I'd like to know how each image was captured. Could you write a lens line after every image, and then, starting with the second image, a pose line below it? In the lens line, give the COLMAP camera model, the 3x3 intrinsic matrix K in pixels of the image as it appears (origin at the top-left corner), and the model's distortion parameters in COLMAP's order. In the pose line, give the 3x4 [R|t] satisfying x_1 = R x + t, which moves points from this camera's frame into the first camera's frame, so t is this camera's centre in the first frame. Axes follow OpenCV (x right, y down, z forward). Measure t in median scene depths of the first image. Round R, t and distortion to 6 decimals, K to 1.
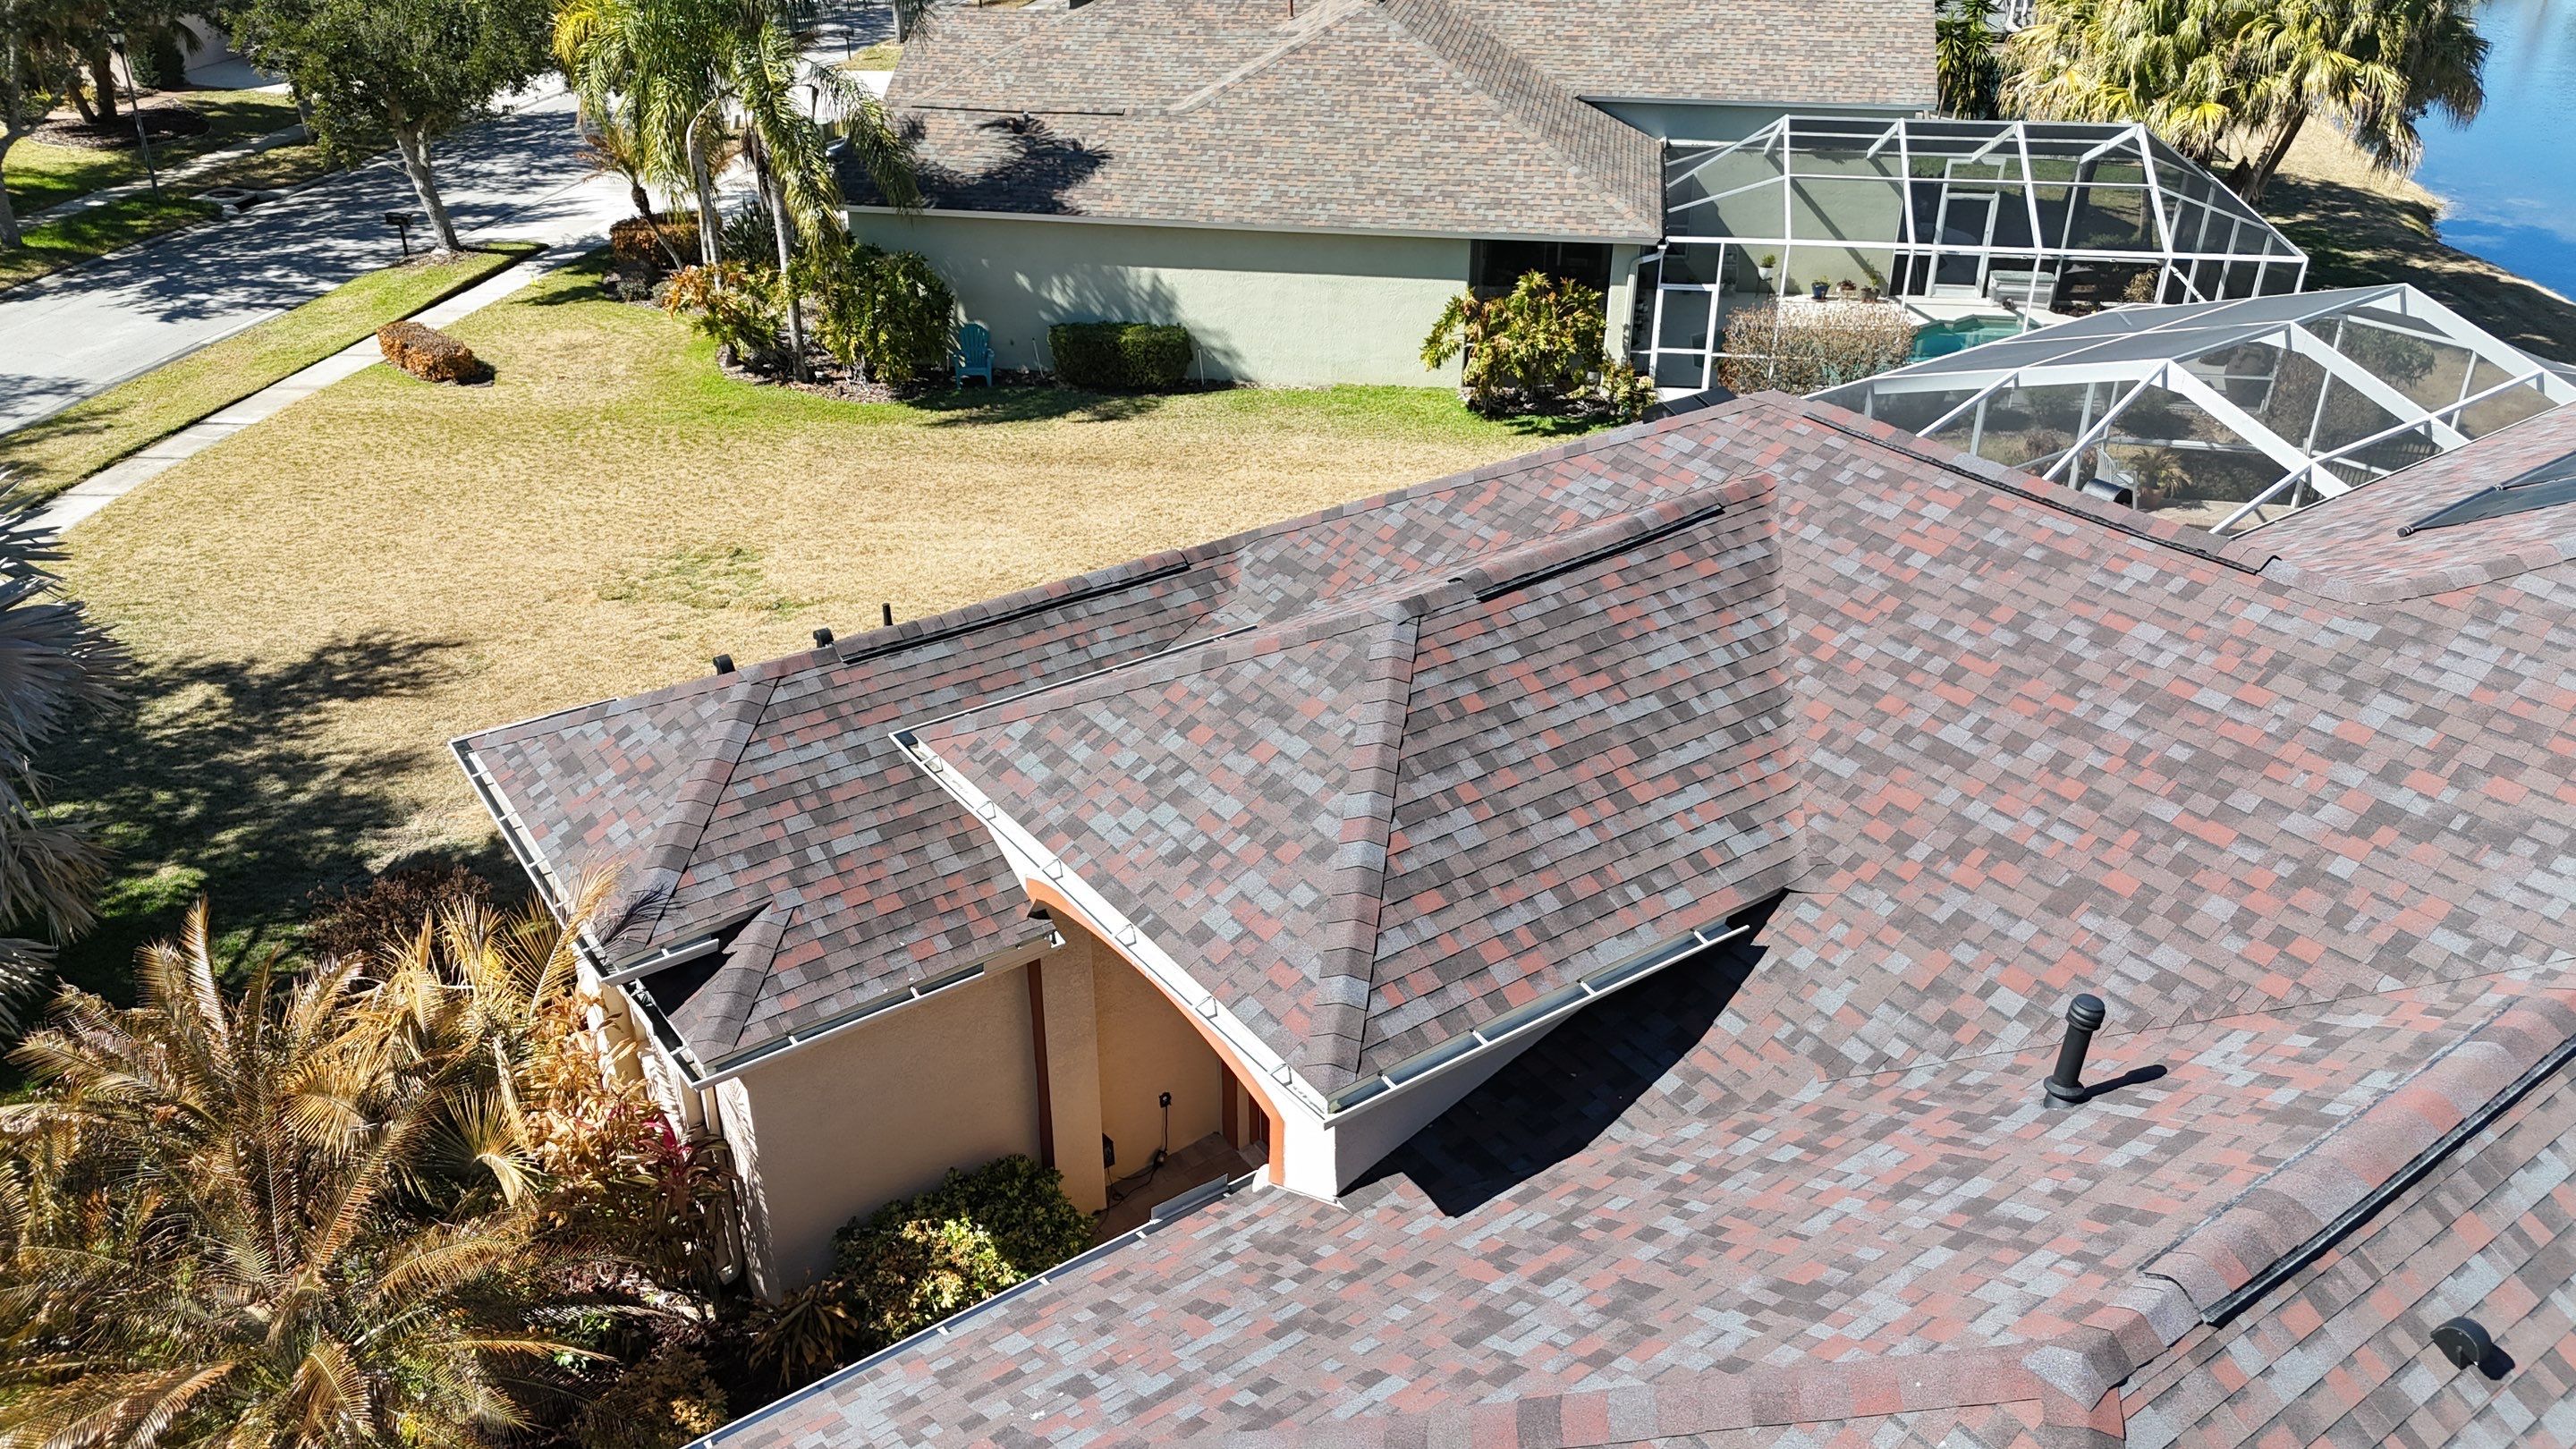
lens RADIAL K [[1893.8, 0, 1289.9], [0, 1893.8, 716.2], [0, 0, 1]] dist [0.087686, -0.092943]
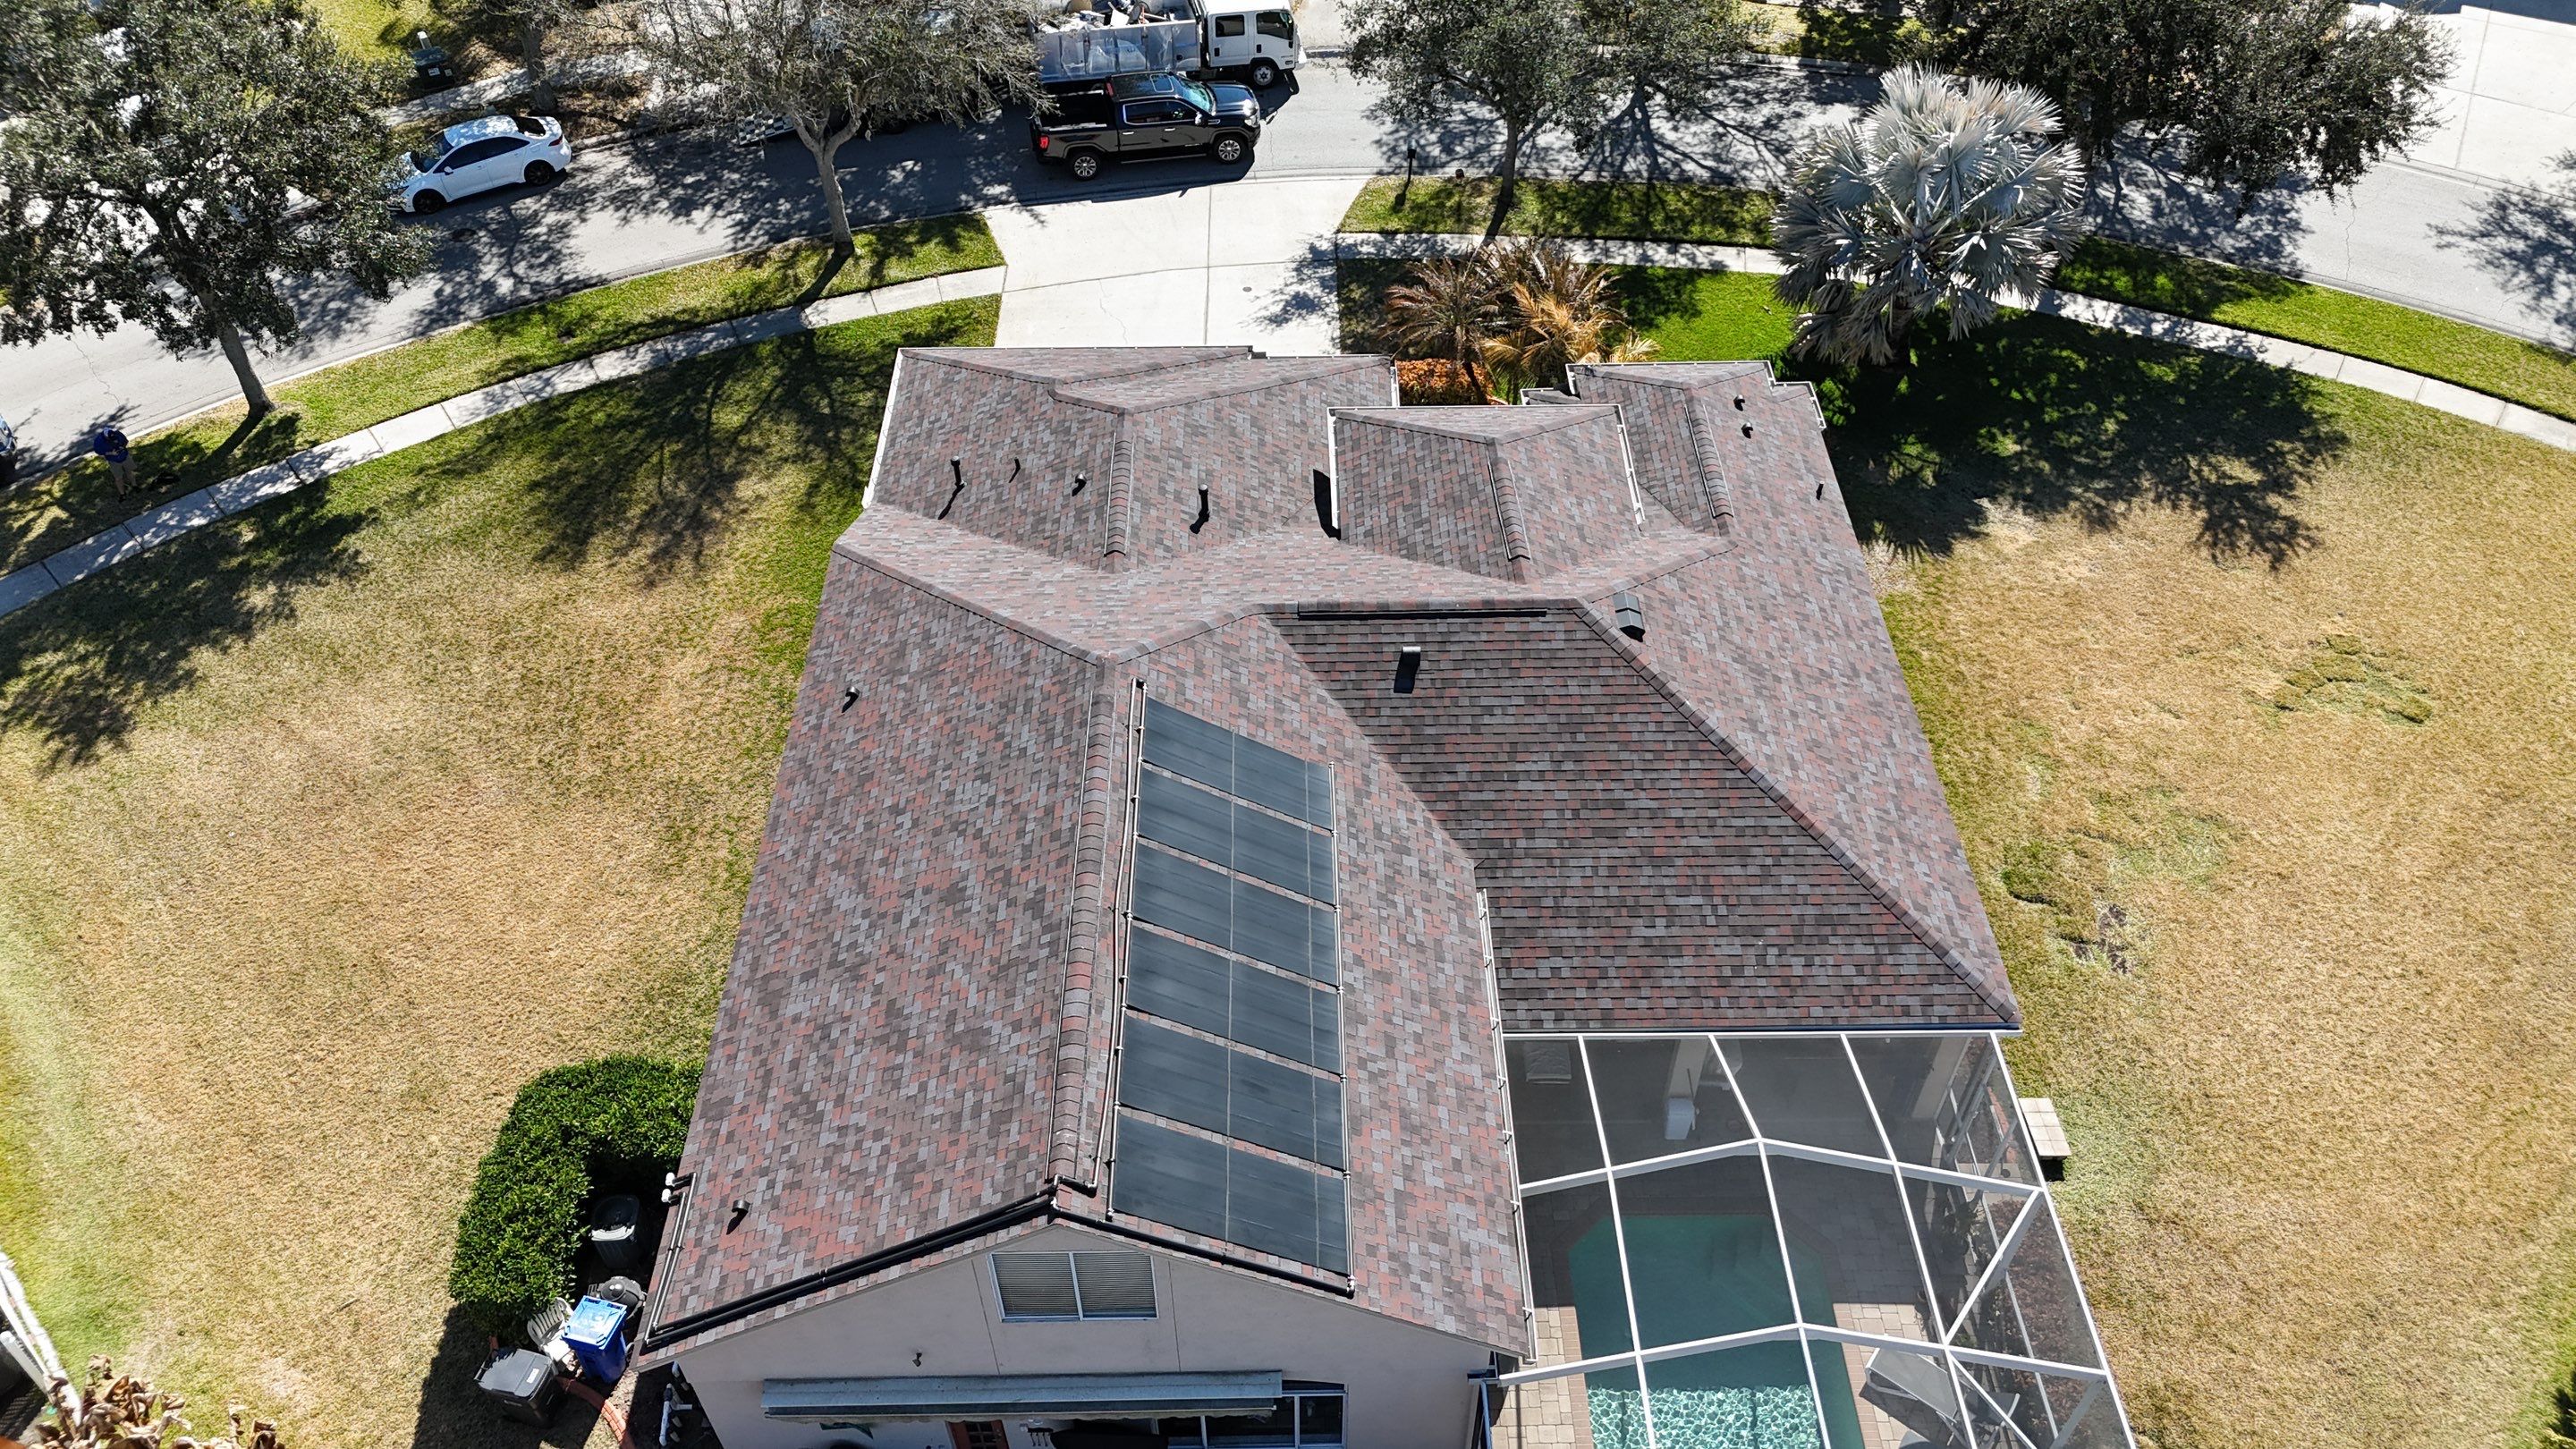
lens RADIAL K [[1893.8, 0, 1282.3], [0, 1893.8, 715.8], [0, 0, 1]] dist [0.087686, -0.092943]
pose [[-0.573281, 0.589638, -0.568926, 1.404483], [-0.378258, 0.425480, 0.822124, -1.401388], [0.726822, 0.686509, -0.020884, 0.827345]]
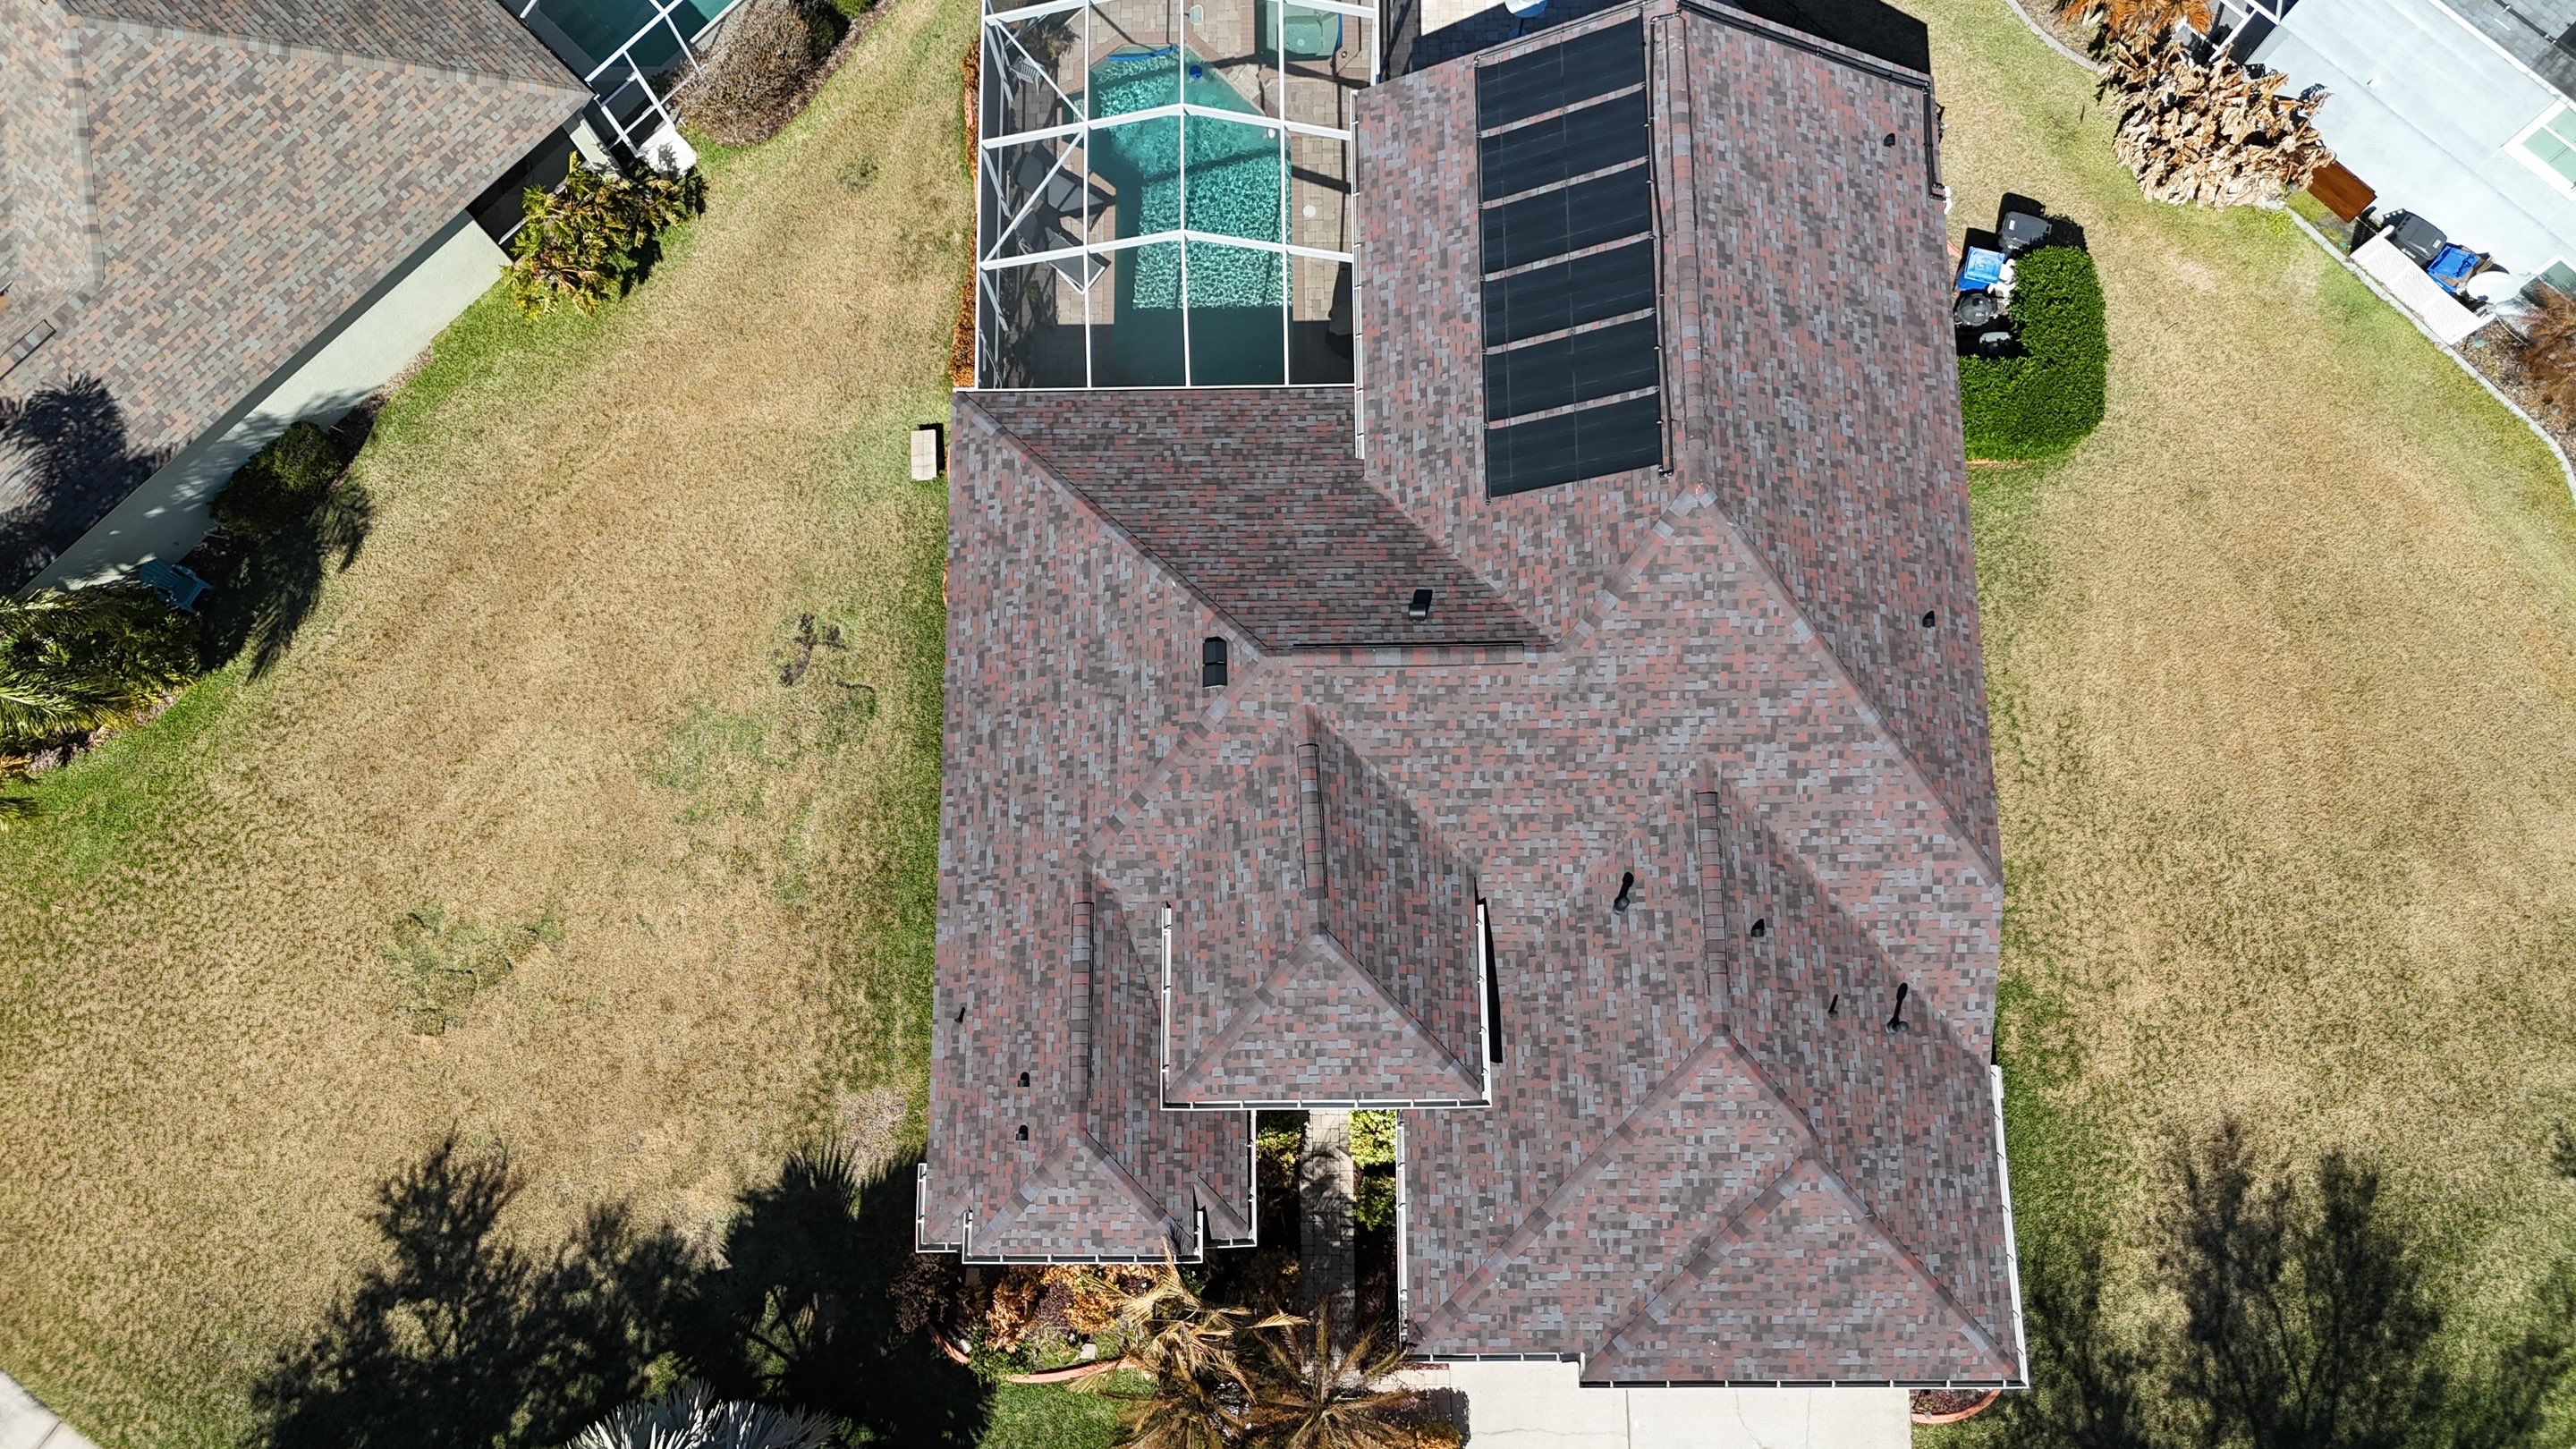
lens RADIAL K [[1893.8, 0, 1285.9], [0, 1893.8, 712.5], [0, 0, 1]] dist [0.087686, -0.092943]
pose [[0.572334, -0.802788, 0.167229, -0.103042], [0.405376, 0.454258, 0.793297, -1.560168], [-0.712814, -0.386240, 0.585419, -0.184669]]
